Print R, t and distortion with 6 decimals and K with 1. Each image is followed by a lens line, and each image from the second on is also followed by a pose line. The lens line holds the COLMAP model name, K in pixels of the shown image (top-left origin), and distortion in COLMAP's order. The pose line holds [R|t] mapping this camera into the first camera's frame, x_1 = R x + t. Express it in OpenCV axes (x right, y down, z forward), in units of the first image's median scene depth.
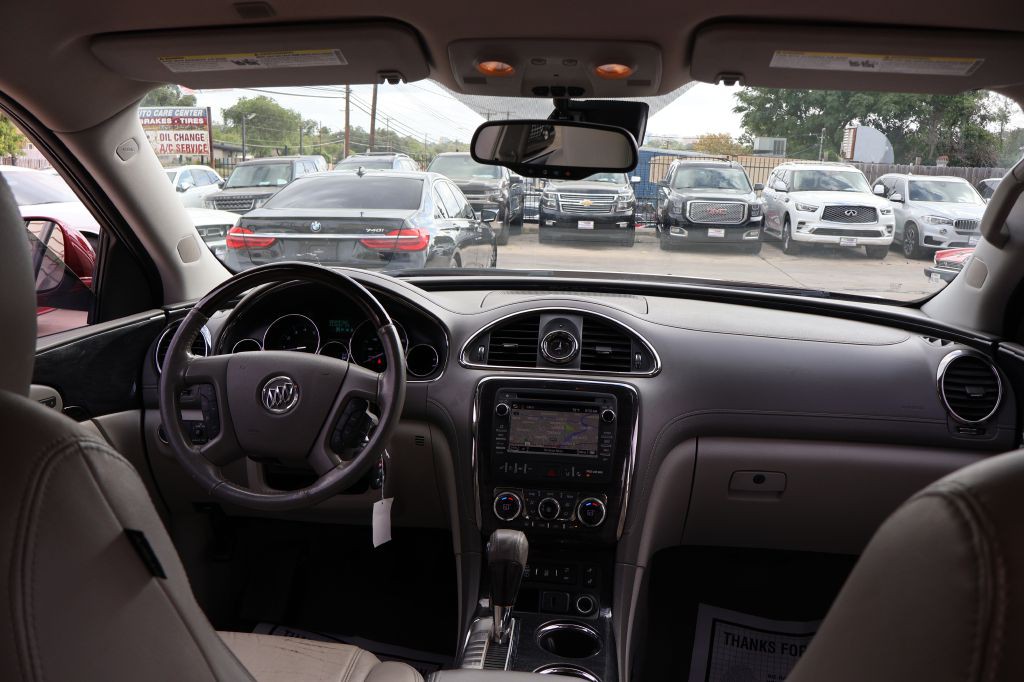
lens RADIAL K [[855.2, 0, 511.7], [0, 855.2, 345.8], [0, 0, 1]] dist [-0.011873, 0.002831]
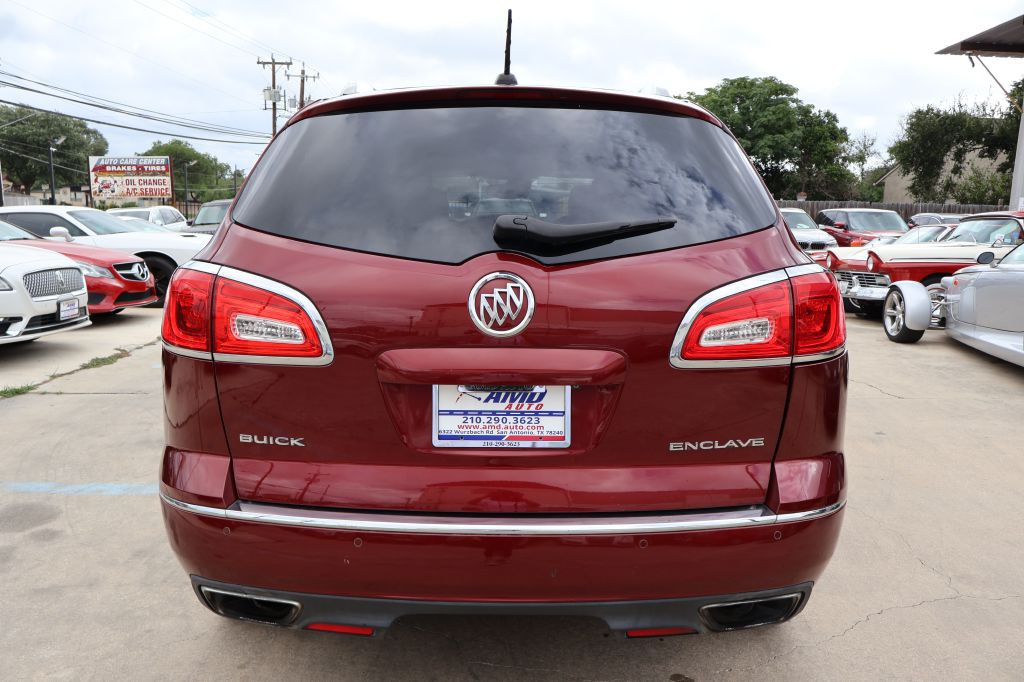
lens RADIAL K [[853.0, 0, 510.0], [0, 853.0, 342.0], [0, 0, 1]] dist [-0.006326, -0.003255]
pose [[0.994999, -0.026009, 0.096436, -0.022532], [0.030779, 0.998358, -0.048315, 0.044832], [-0.095021, 0.051042, 0.994166, -0.194715]]
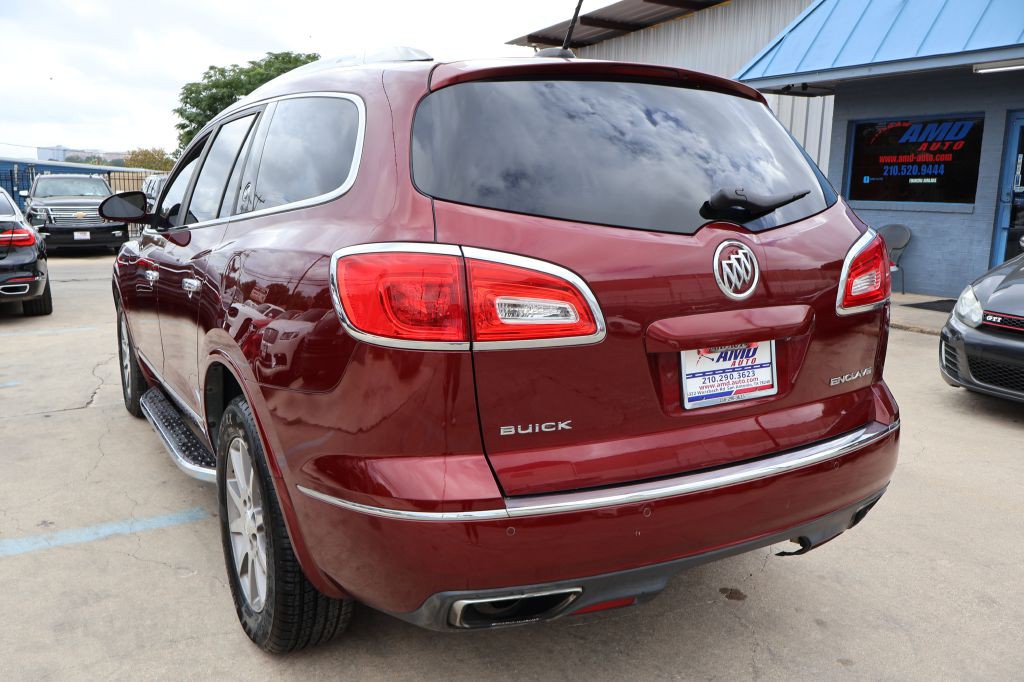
lens RADIAL K [[855.2, 0, 511.7], [0, 855.2, 345.8], [0, 0, 1]] dist [-0.011873, 0.002831]
pose [[0.809381, -0.126182, 0.573568, -0.099204], [0.135844, 0.990384, 0.026185, 0.038540], [-0.571357, 0.056722, 0.818739, -0.167919]]
